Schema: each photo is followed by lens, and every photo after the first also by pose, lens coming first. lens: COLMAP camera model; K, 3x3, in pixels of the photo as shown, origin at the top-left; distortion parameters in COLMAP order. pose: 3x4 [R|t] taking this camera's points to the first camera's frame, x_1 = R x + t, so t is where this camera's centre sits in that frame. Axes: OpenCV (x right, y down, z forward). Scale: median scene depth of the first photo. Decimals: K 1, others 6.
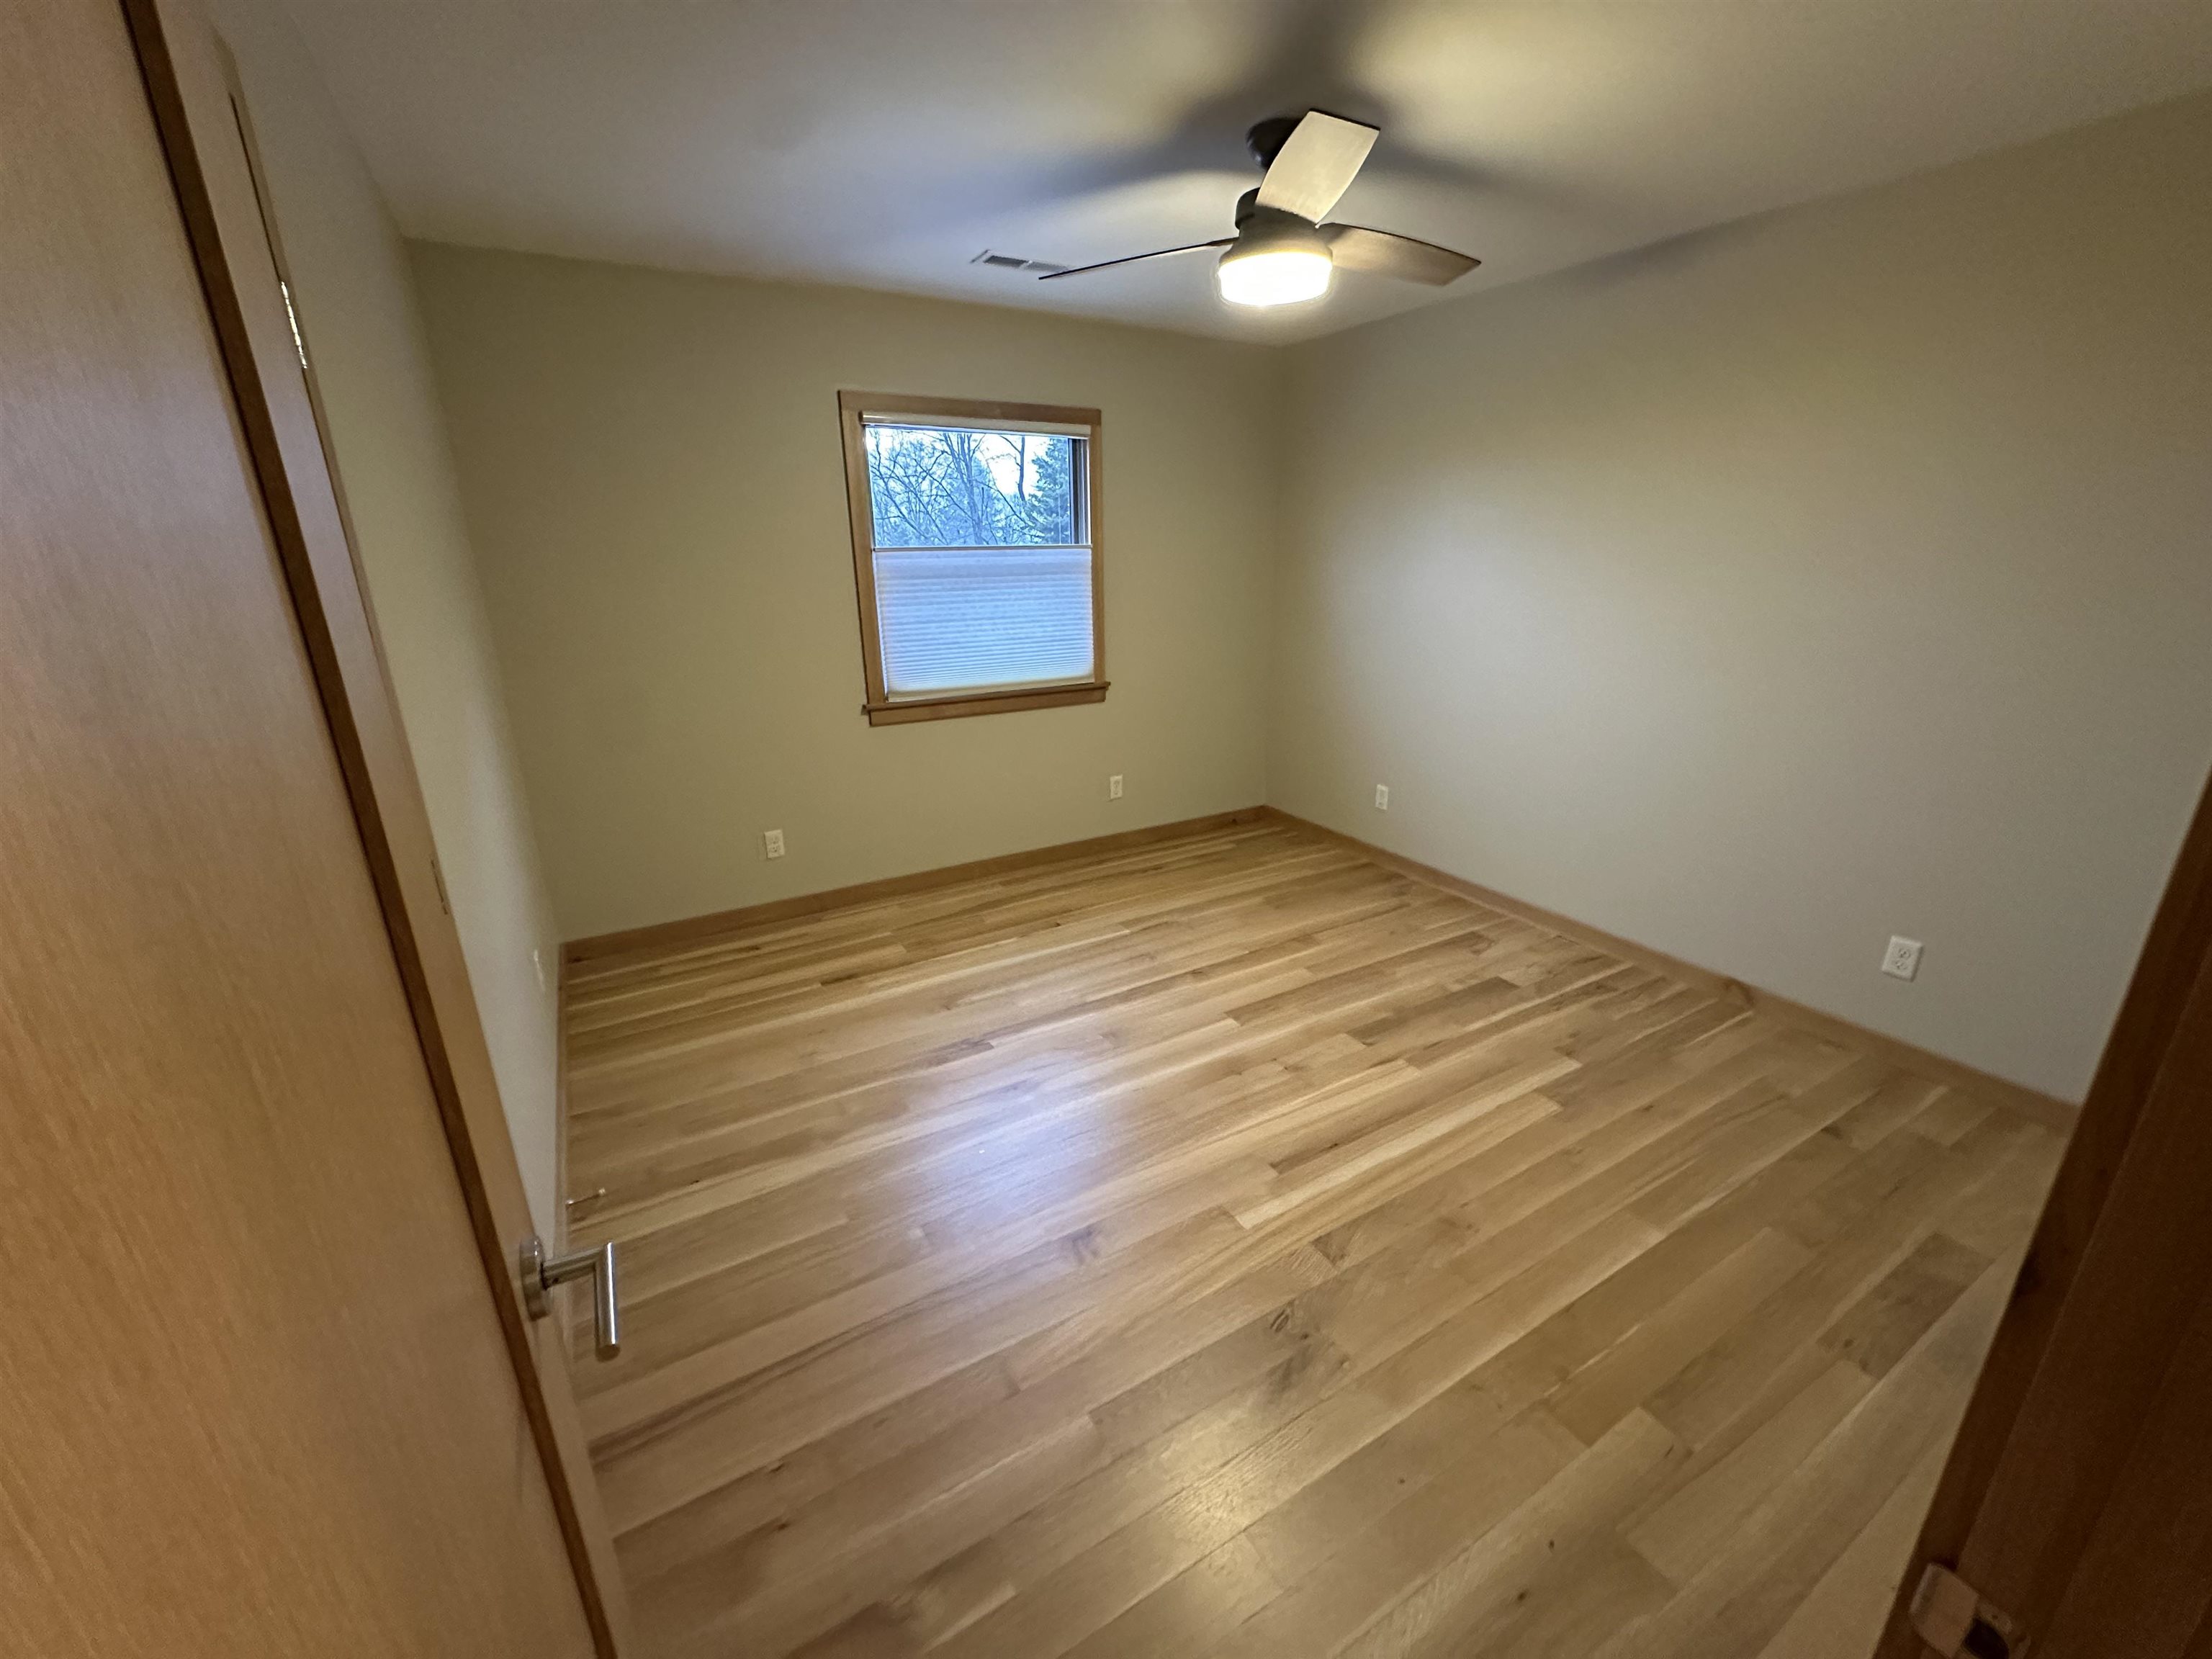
lens RADIAL K [[882.6, 0, 1108.8], [0, 882.6, 823.7], [0, 0, 1]] dist [-0.004588, 0.002174]
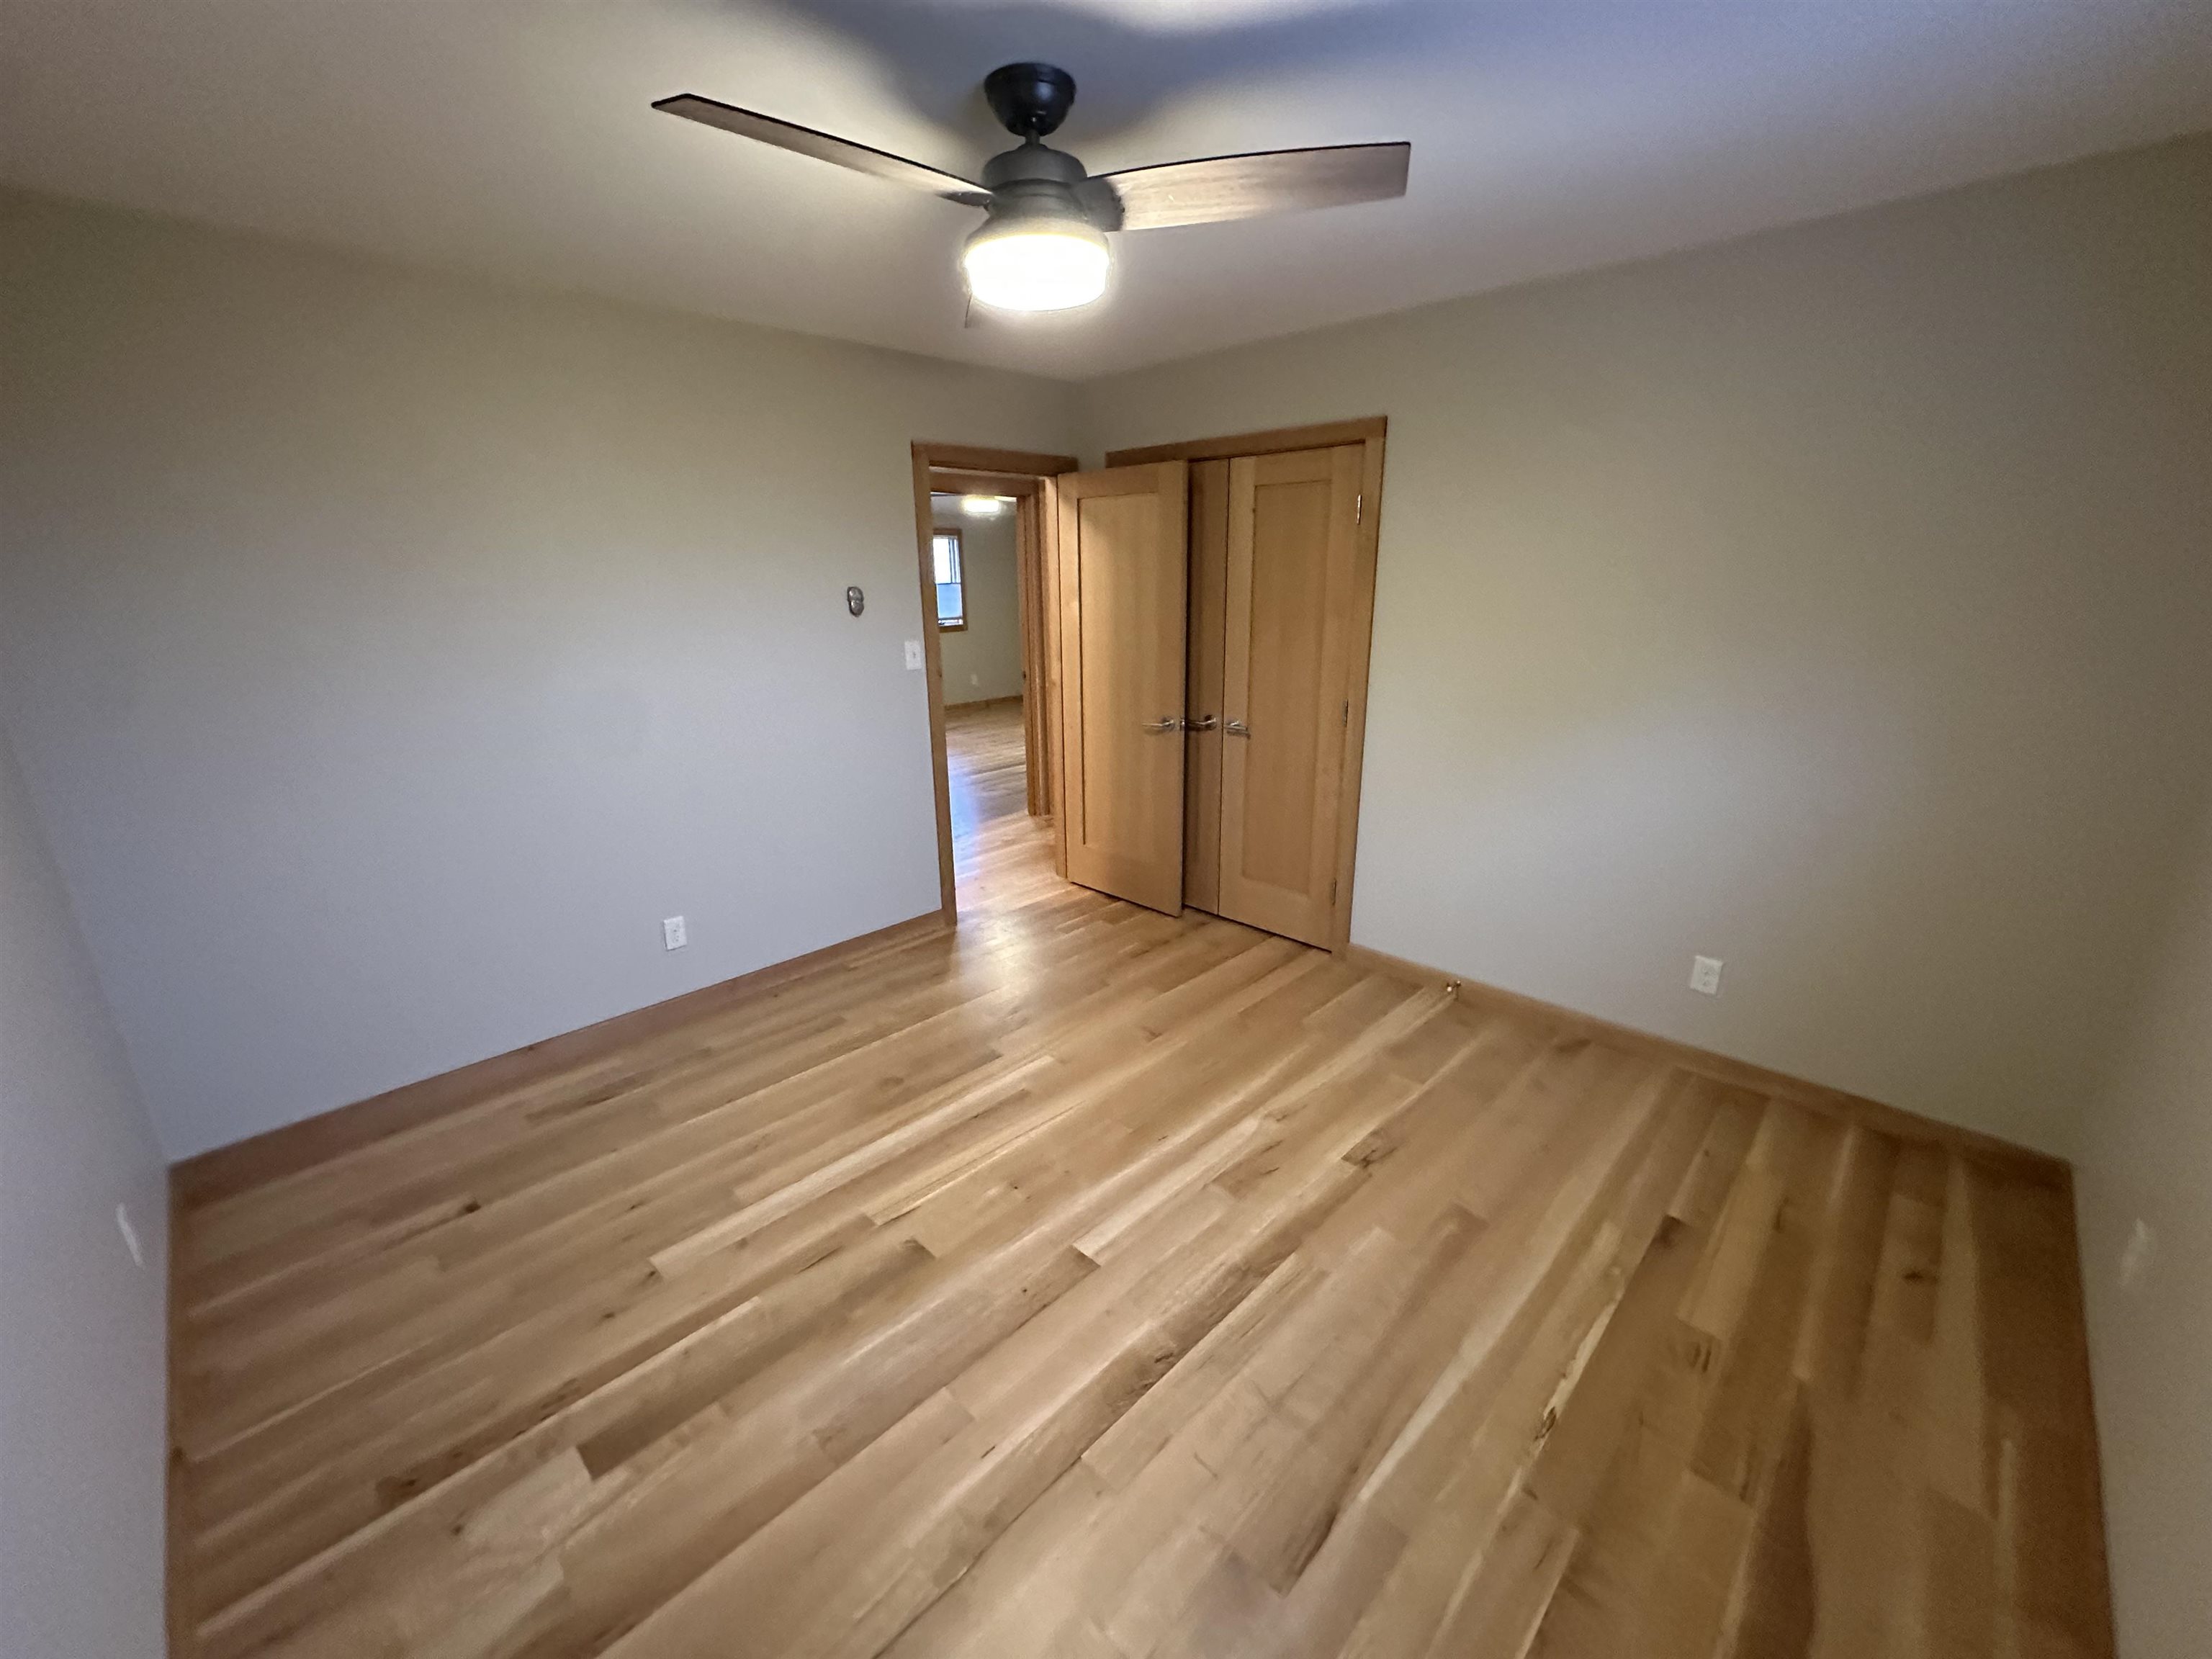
lens RADIAL K [[882.6, 0, 1109.1], [0, 882.6, 829.0], [0, 0, 1]] dist [-0.004588, 0.002174]
pose [[-0.961195, 0.109205, -0.253333, 0.272124], [-0.052464, 0.829190, 0.556499, -0.493087], [0.270834, 0.548195, -0.791284, 1.429819]]
